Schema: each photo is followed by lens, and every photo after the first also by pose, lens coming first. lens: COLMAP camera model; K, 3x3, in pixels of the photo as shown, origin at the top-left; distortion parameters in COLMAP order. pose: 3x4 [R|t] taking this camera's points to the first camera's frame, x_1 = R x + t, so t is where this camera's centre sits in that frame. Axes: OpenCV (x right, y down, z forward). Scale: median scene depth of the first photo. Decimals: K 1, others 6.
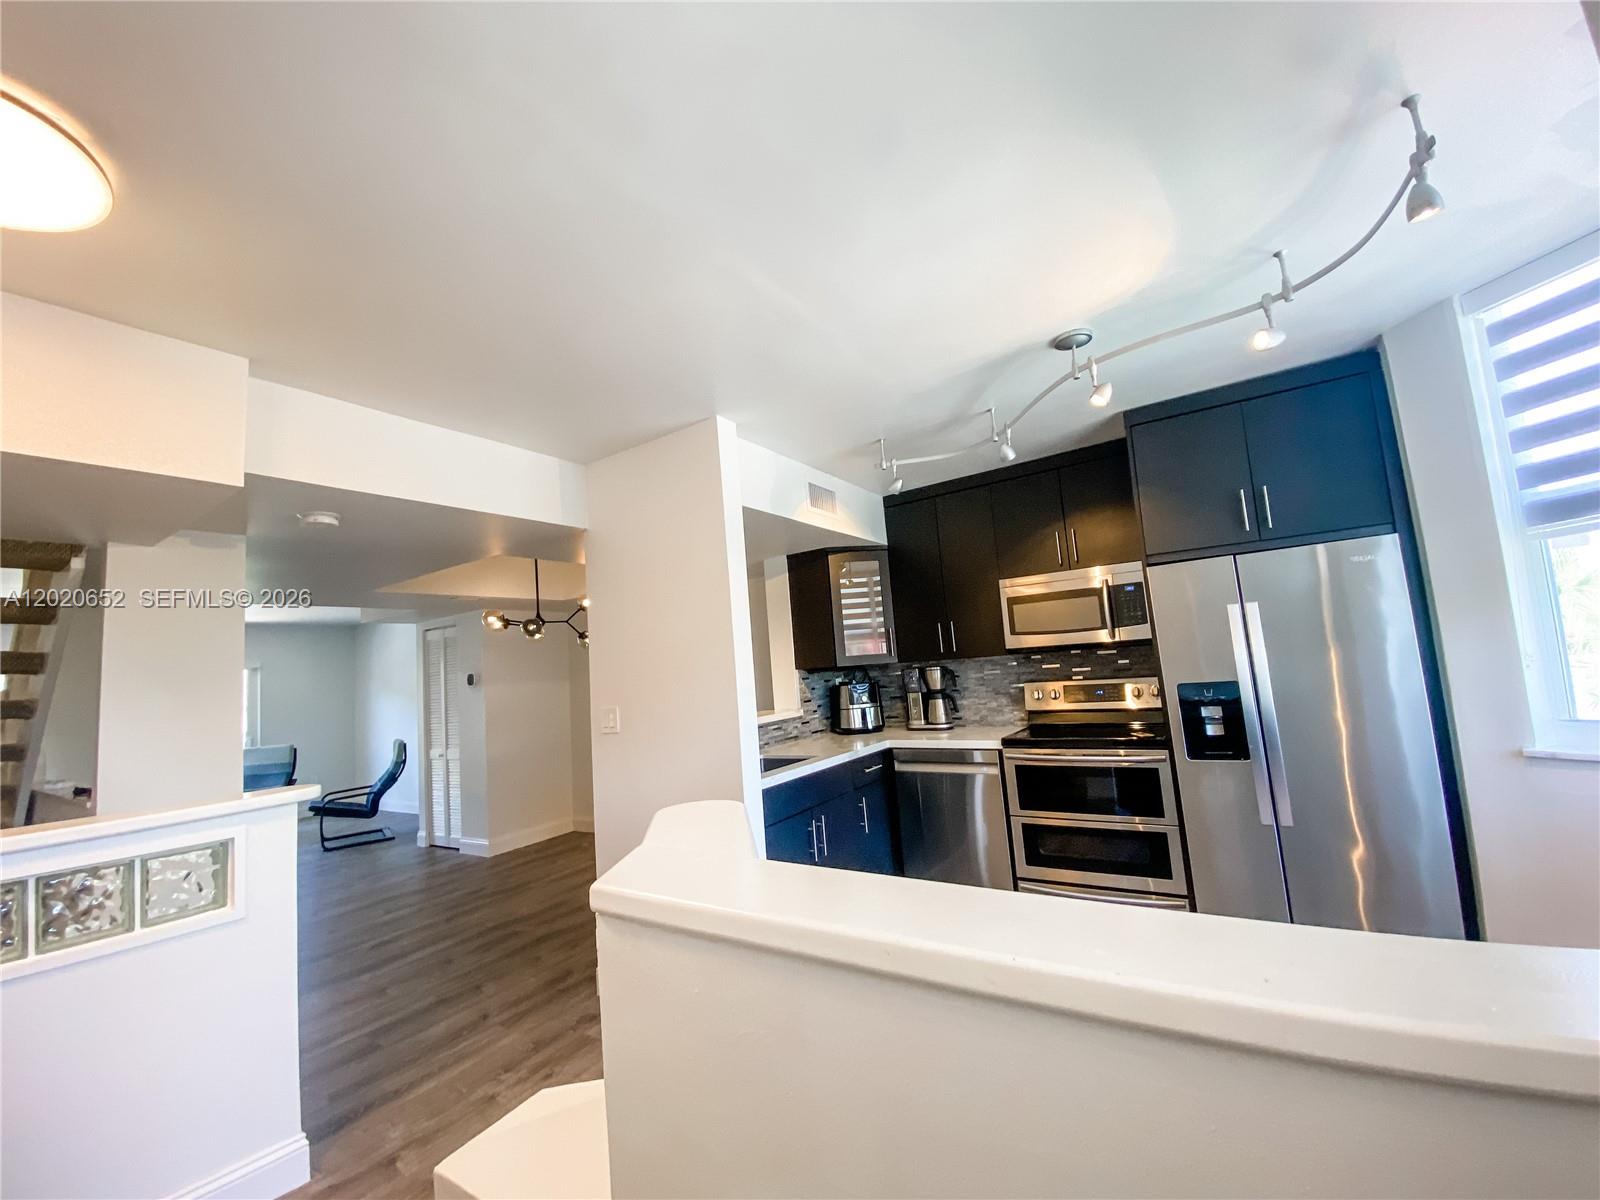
lens RADIAL K [[641.7, 0, 793.6], [0, 641.7, 594.5], [0, 0, 1]] dist [-0.001524, -0.000242]
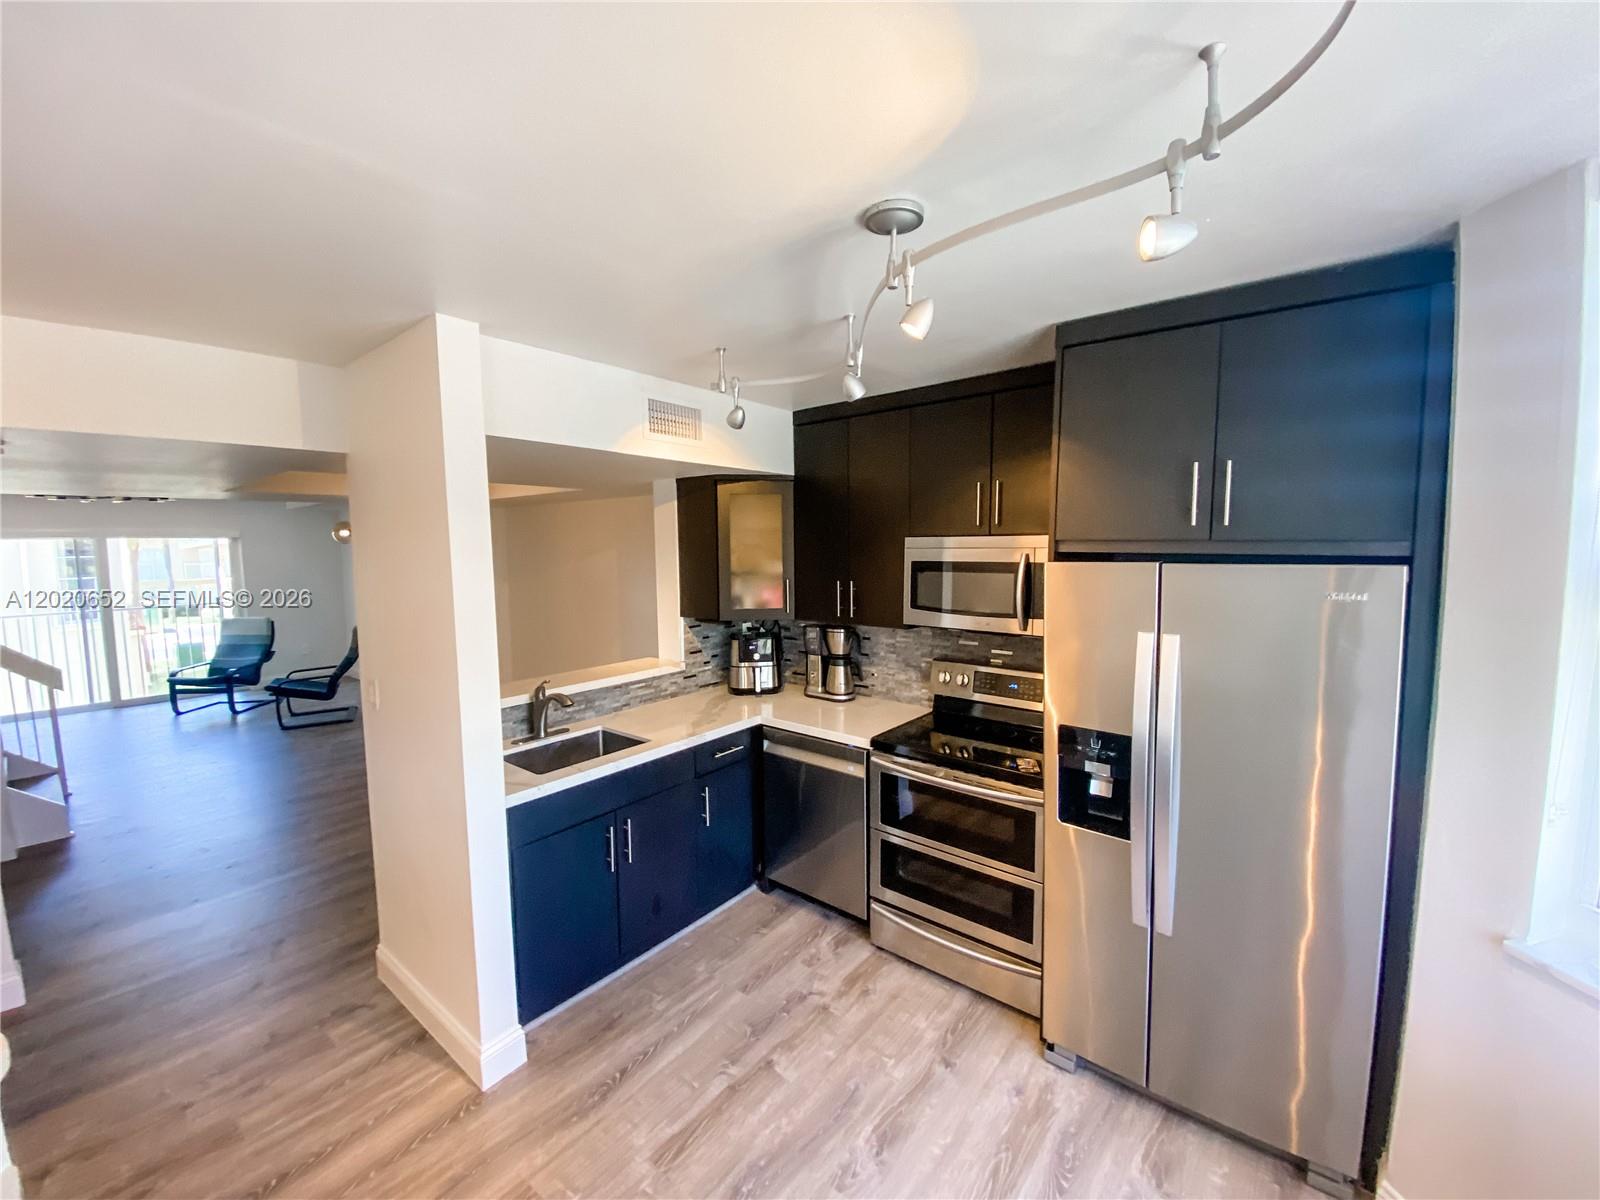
lens RADIAL K [[646.1, 0, 800.0], [0, 646.1, 600.0], [0, 0, 1]] dist [0.020199, -0.016159]
pose [[0.993612, 0.073840, -0.085339, 0.241751], [-0.054789, 0.976757, 0.207229, -0.095286], [0.098657, -0.201230, 0.974563, 0.184368]]
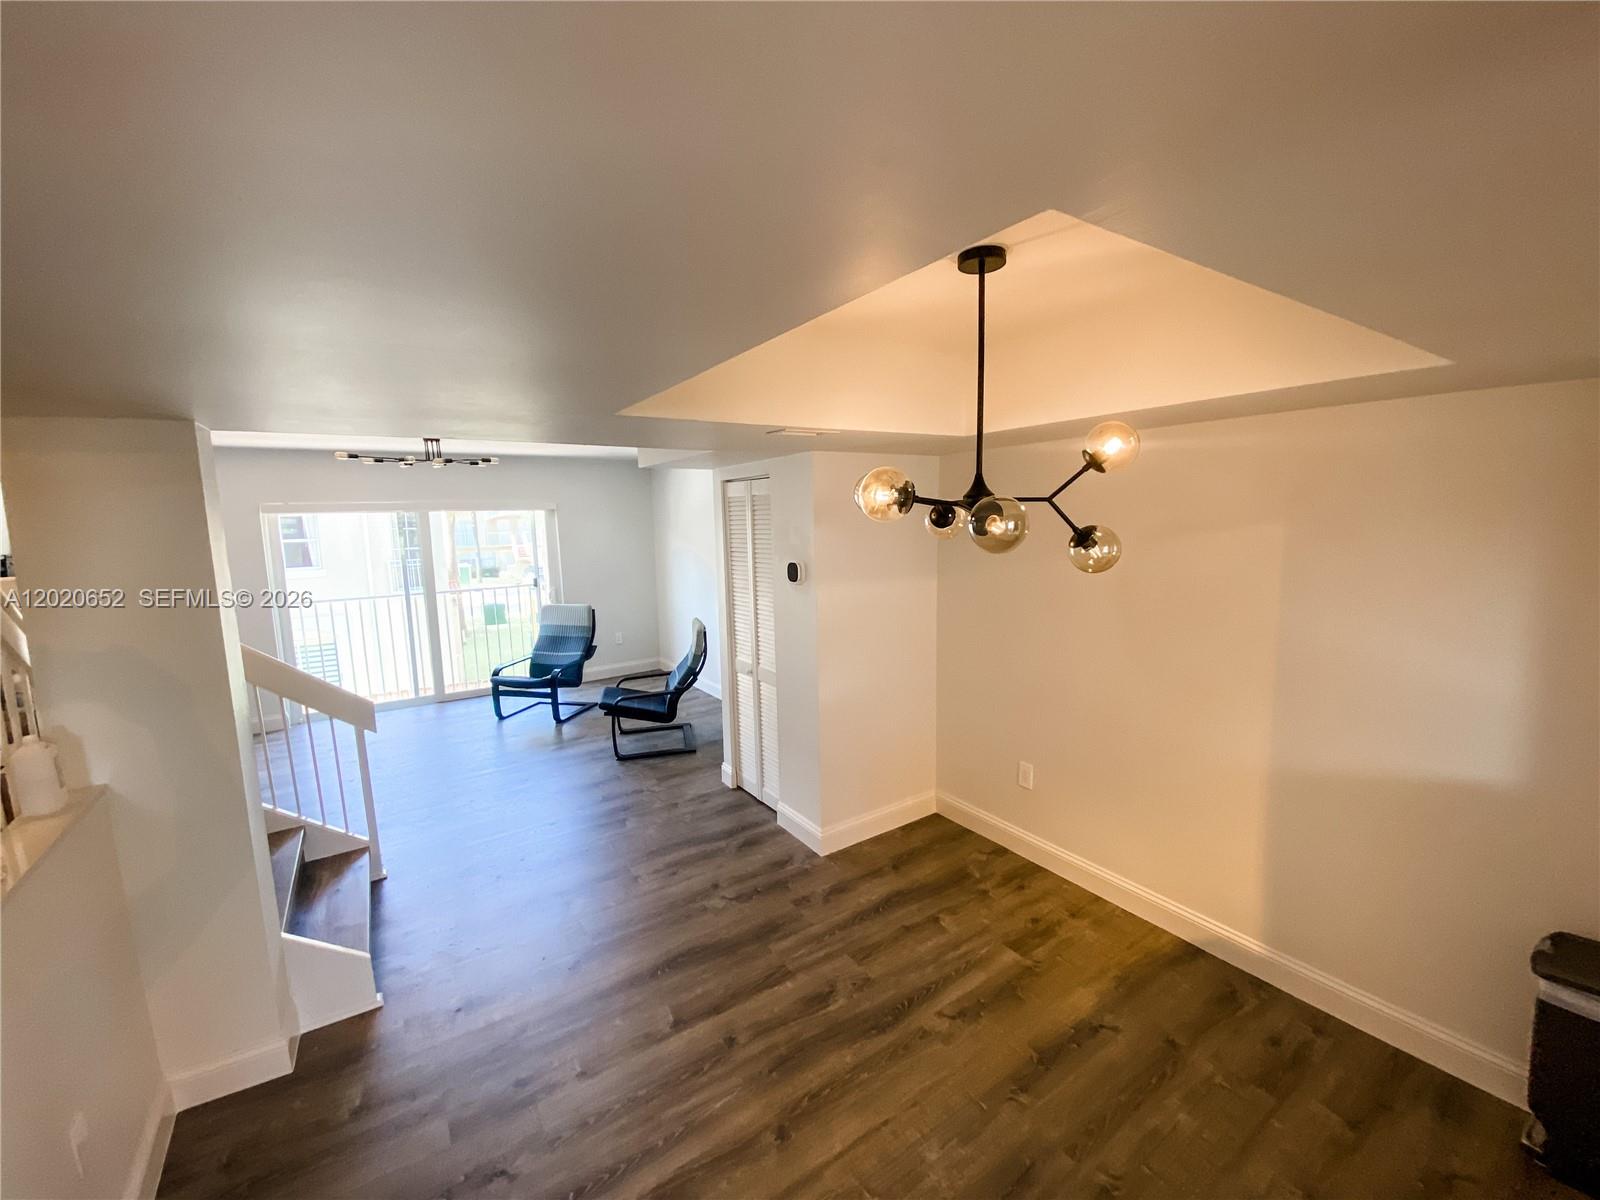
lens RADIAL K [[642.0, 0, 836.7], [0, 642.0, 613.0], [0, 0, 1]] dist [0.001563, 0.000103]
pose [[0.936802, 0.115890, -0.330109, -0.378805], [-0.021247, 0.960648, 0.276957, 0.005183], [0.349215, -0.252440, 0.902398, 0.668746]]
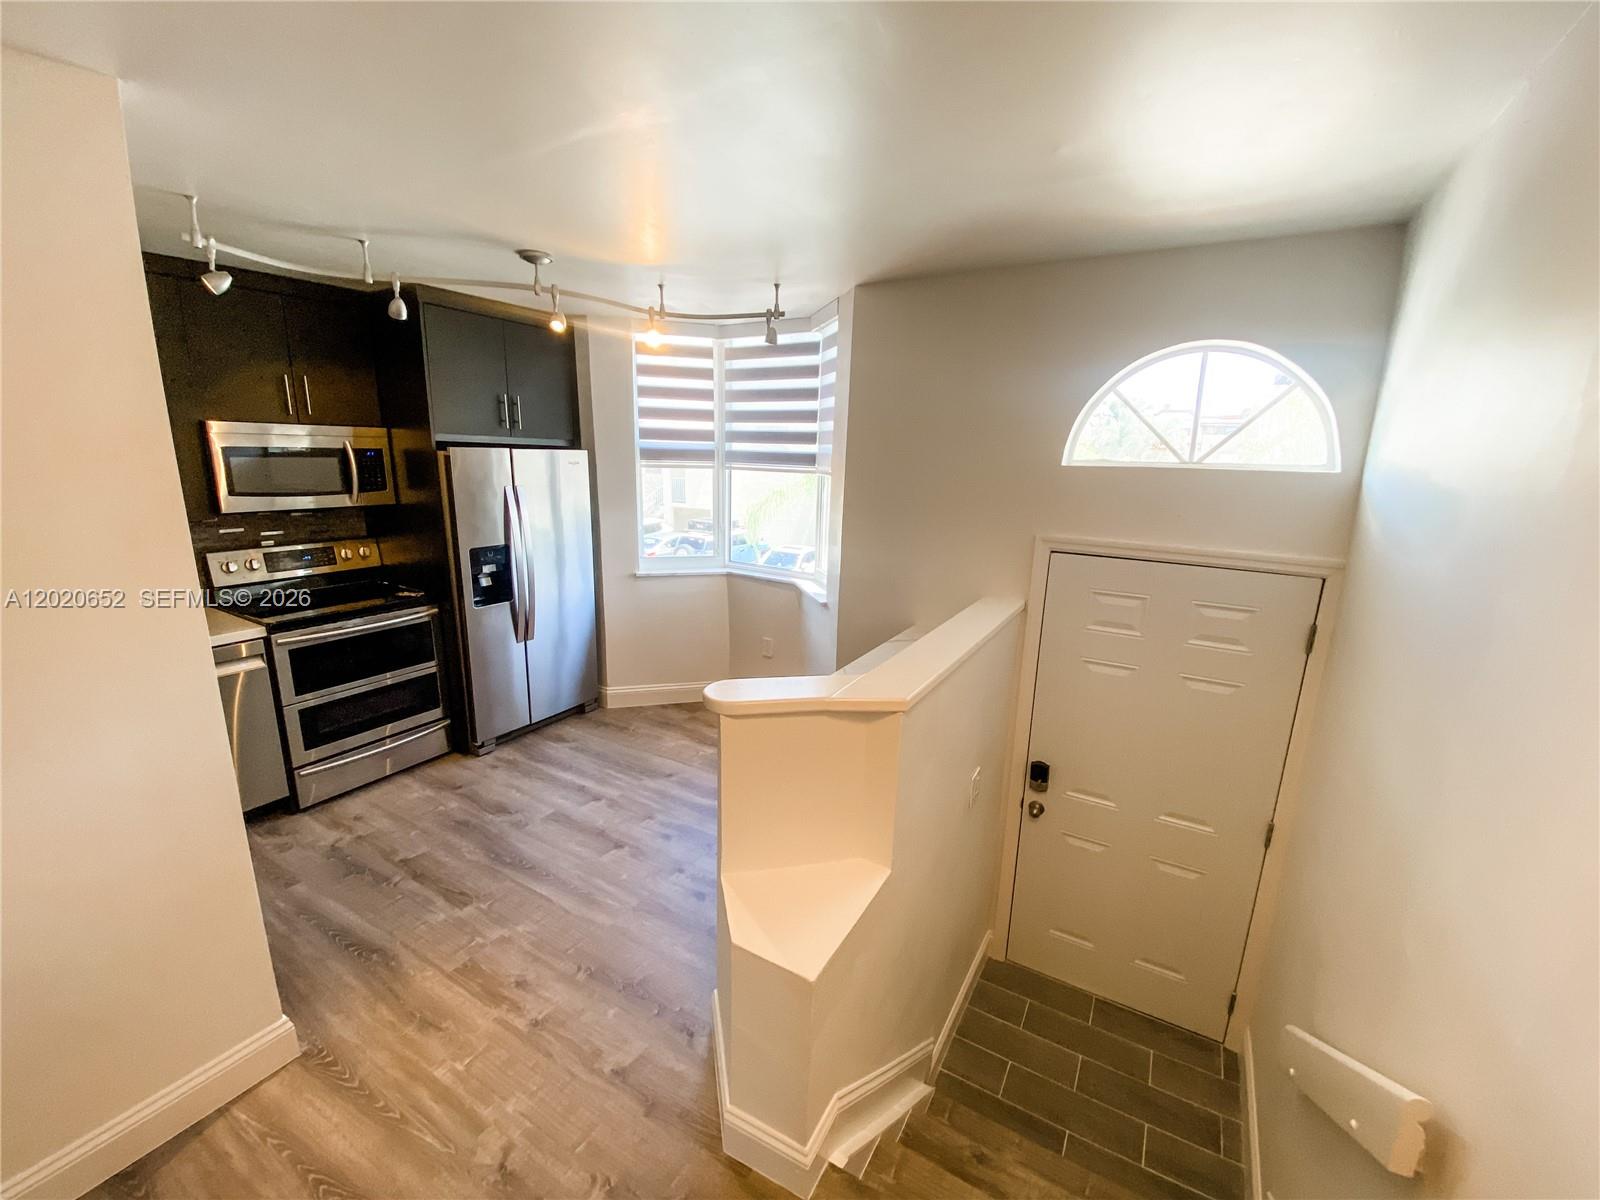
lens RADIAL K [[646.1, 0, 800.0], [0, 646.1, 600.0], [0, 0, 1]] dist [0.020199, -0.016159]
pose [[-0.053560, -0.152800, 0.986805, -0.455552], [-0.135288, 0.980222, 0.144438, -0.019376], [-0.989358, -0.125766, -0.073173, 0.311747]]
